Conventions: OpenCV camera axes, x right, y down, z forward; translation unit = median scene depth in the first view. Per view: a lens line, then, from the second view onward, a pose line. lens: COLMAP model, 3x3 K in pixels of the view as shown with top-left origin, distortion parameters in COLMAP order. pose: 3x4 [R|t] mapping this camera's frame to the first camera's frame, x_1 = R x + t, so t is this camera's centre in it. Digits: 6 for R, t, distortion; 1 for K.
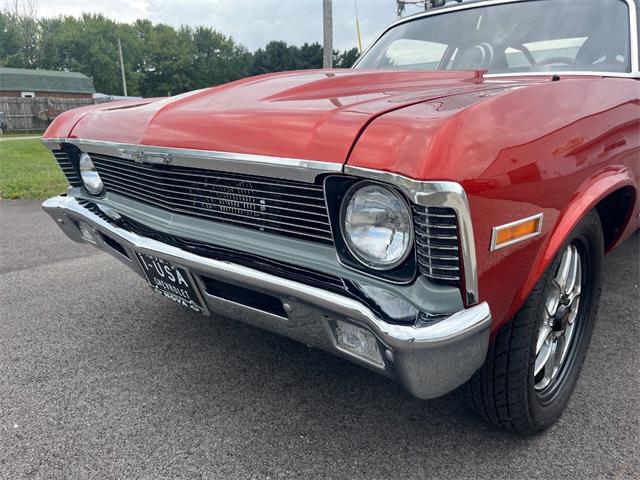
lens RADIAL K [[484.9, 0, 320.0], [0, 484.9, 240.0], [0, 0, 1]] dist [0.084707, -0.124260]
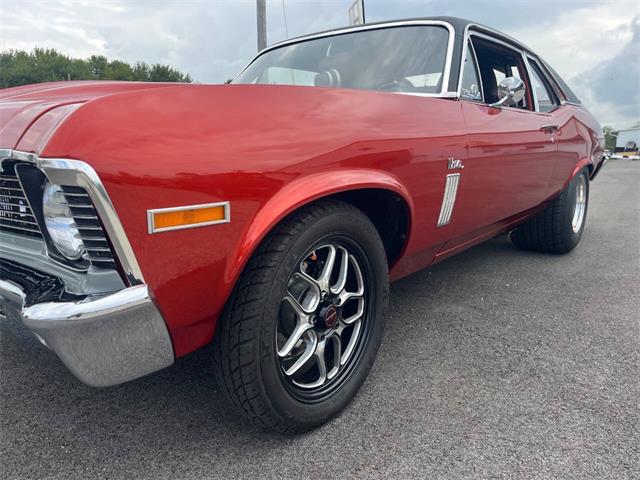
lens RADIAL K [[484.9, 0, 320.0], [0, 484.9, 240.0], [0, 0, 1]] dist [0.084707, -0.124260]
pose [[0.996706, -0.007003, 0.080792, 0.254839], [0.012816, 0.997346, -0.071664, 0.046815], [-0.080076, 0.072464, 0.994151, -0.018916]]
